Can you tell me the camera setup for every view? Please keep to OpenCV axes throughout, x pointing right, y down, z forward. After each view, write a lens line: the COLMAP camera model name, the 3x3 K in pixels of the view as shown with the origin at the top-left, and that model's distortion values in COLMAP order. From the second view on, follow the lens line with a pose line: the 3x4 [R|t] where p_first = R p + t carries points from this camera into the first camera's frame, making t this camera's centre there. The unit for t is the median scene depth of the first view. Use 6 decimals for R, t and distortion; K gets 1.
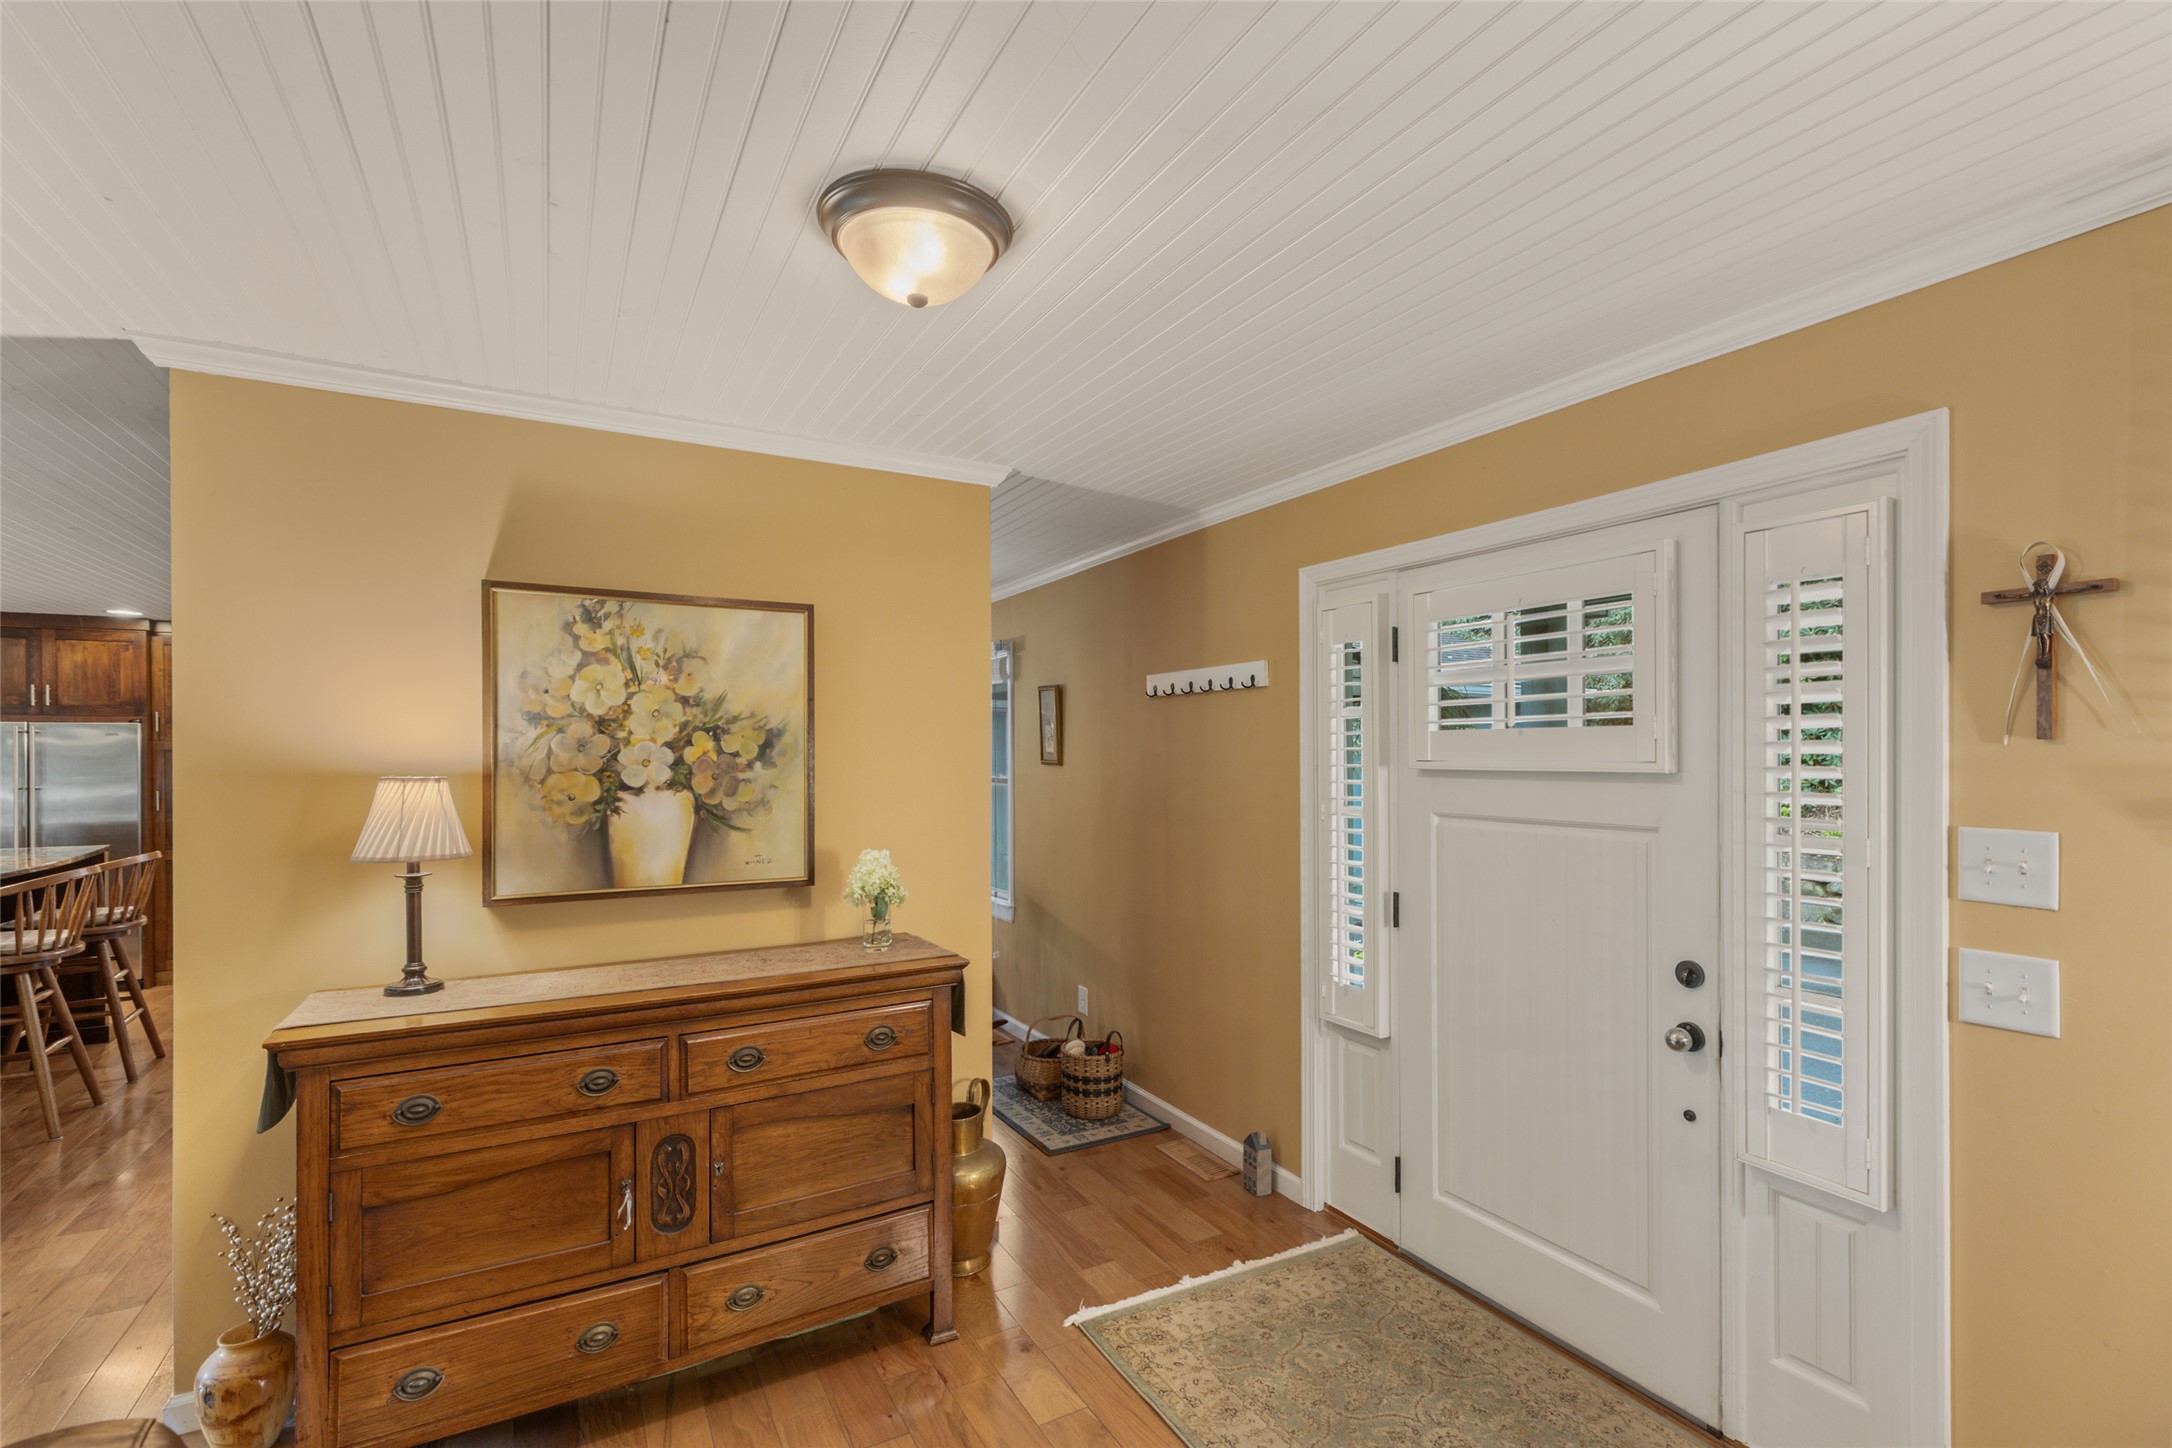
lens RADIAL K [[987.7, 0, 1118.2], [0, 987.7, 757.8], [0, 0, 1]] dist [0.003630, 0.000850]
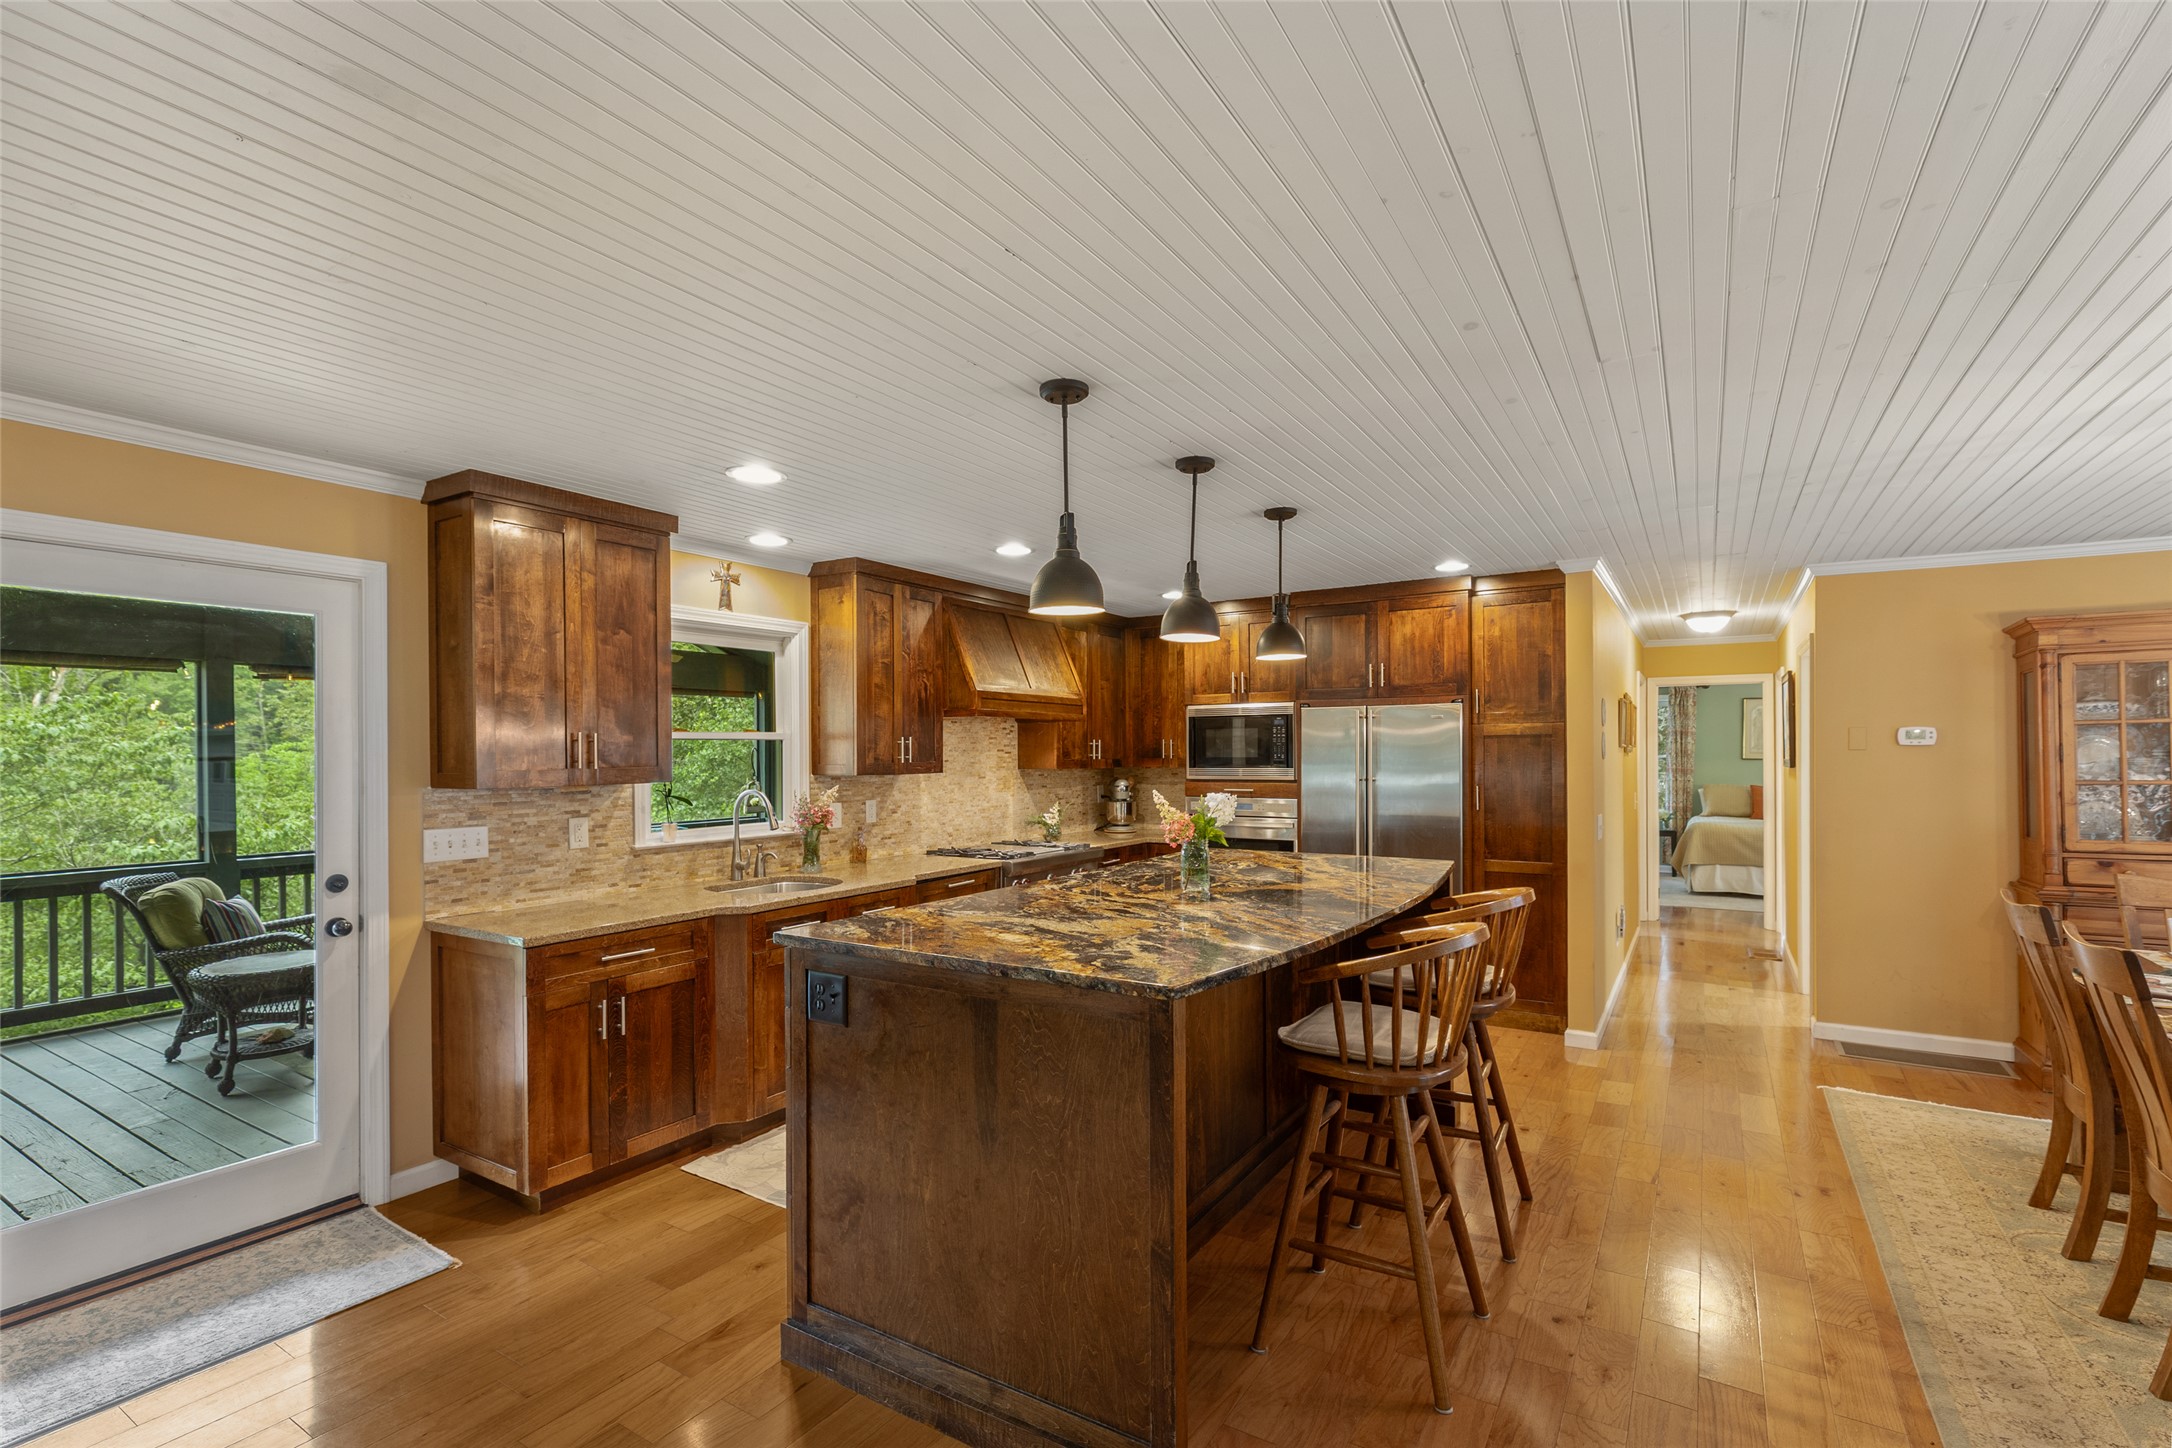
lens RADIAL K [[987.7, 0, 1091.2], [0, 987.7, 753.0], [0, 0, 1]] dist [0.003630, 0.000850]
pose [[0.473662, 0.002904, -0.880702, -0.577779], [0.000047, 0.999994, 0.003323, 0.005007], [0.880707, -0.001615, 0.473659, 0.480758]]
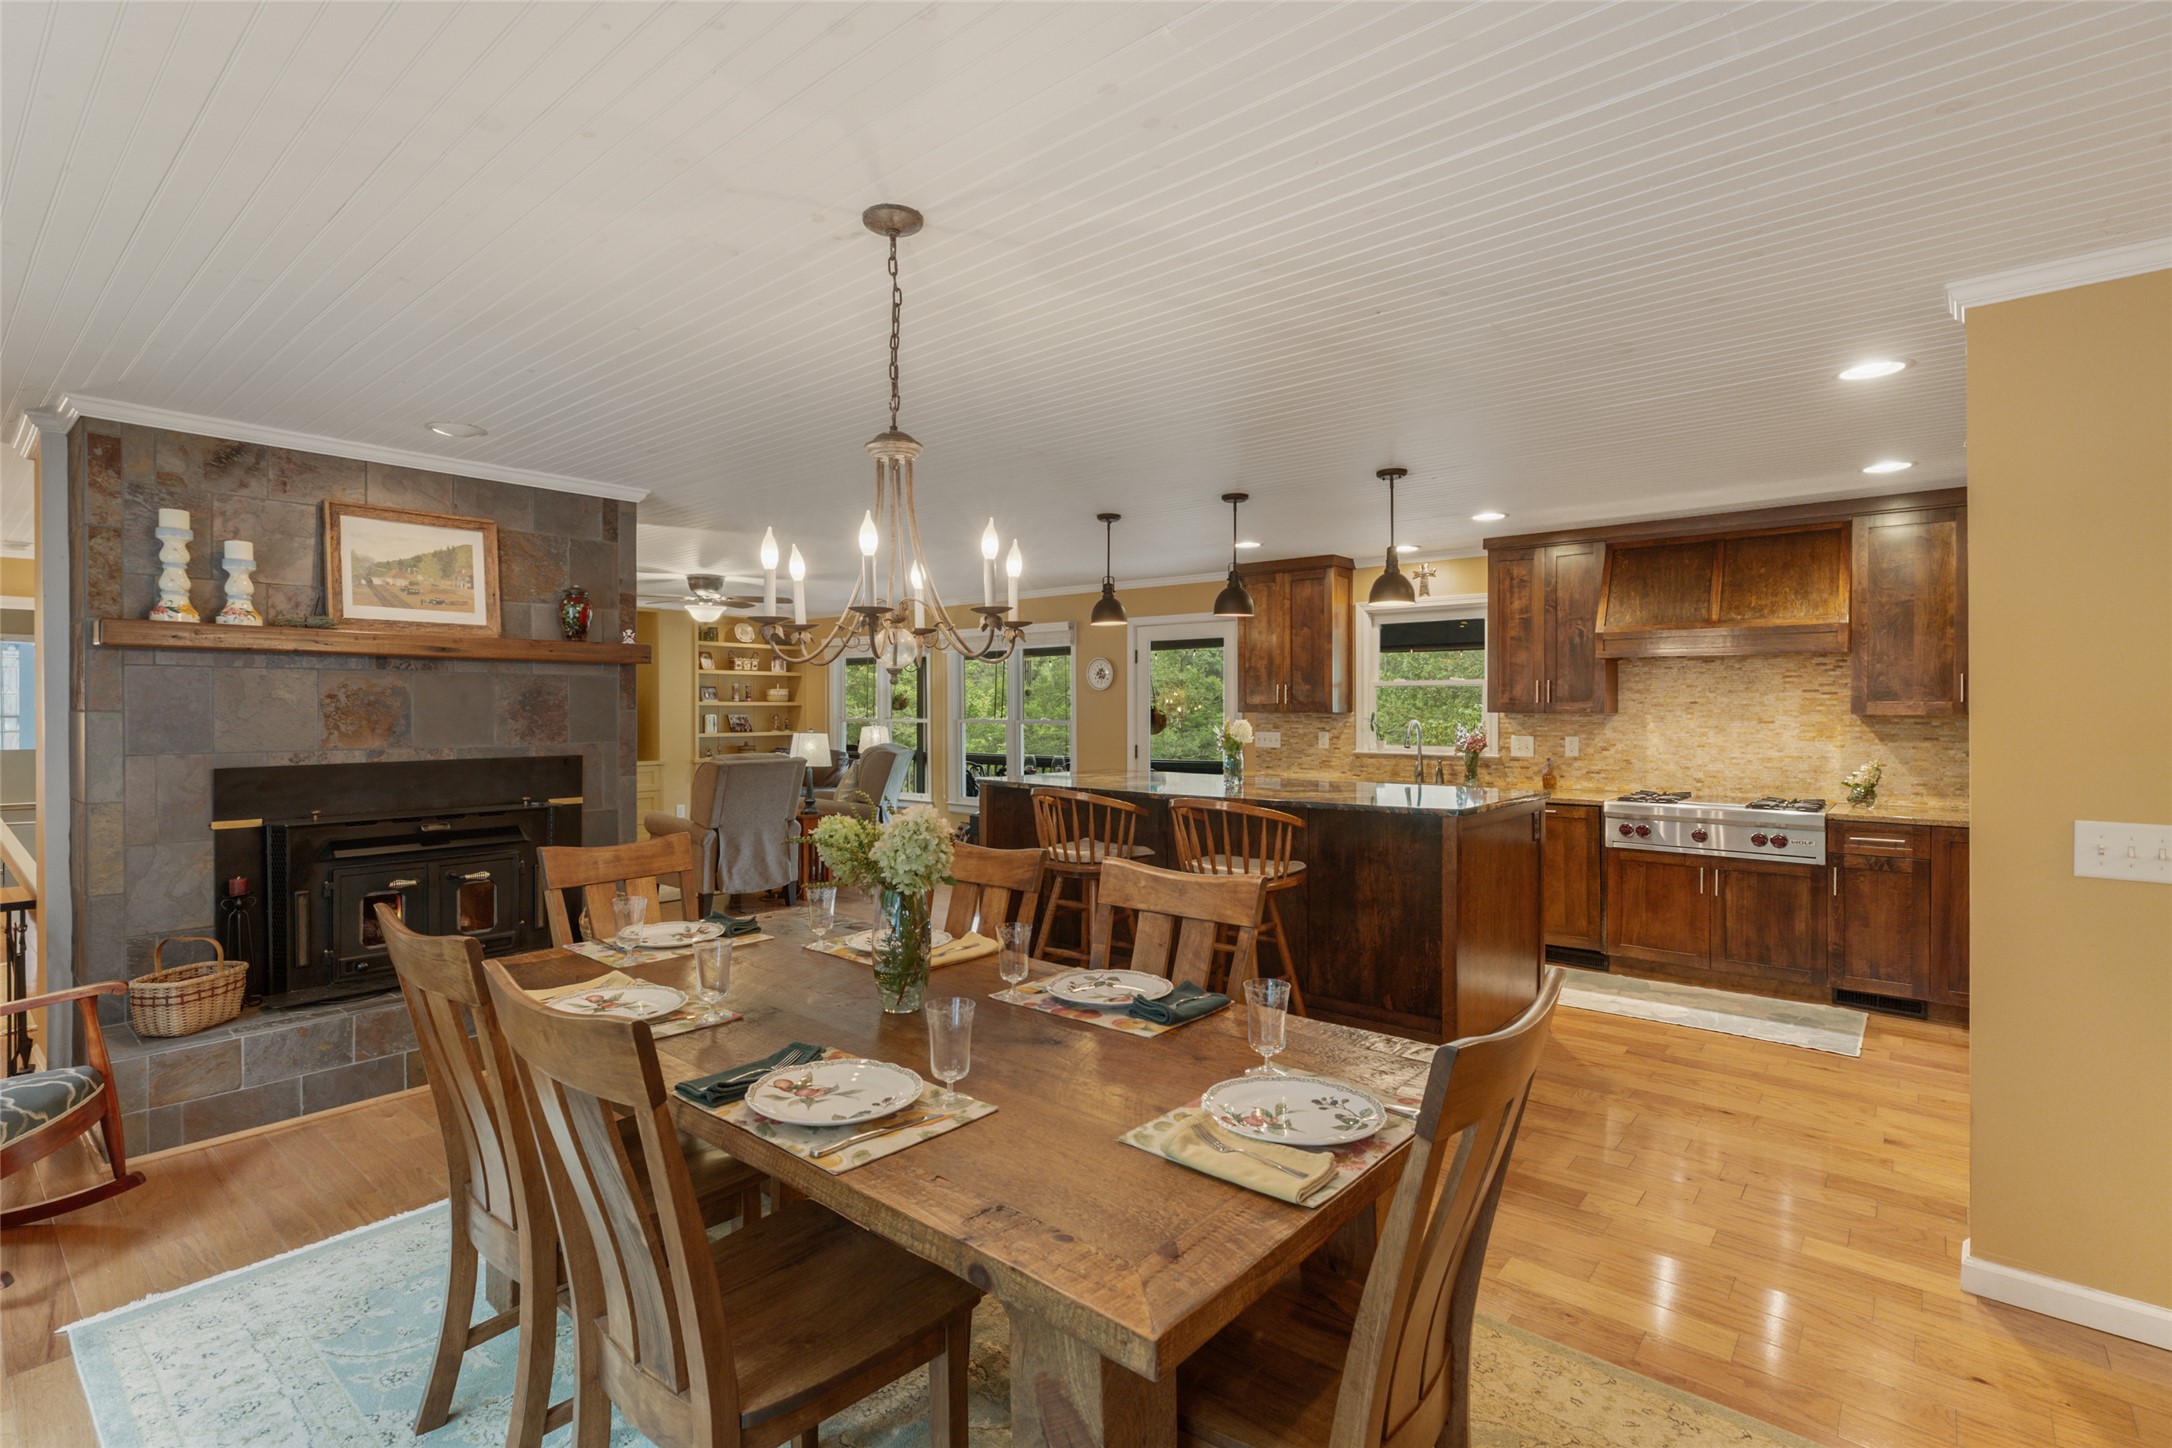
lens RADIAL K [[1004.9, 0, 1035.5], [0, 1004.9, 705.4], [0, 0, 1]] dist [0.000166, 0.000118]
pose [[-0.949122, 0.000096, -0.314908, -0.625536], [-0.000299, 0.999999, 0.001207, 0.021120], [0.314907, 0.001239, -0.949122, 1.810149]]
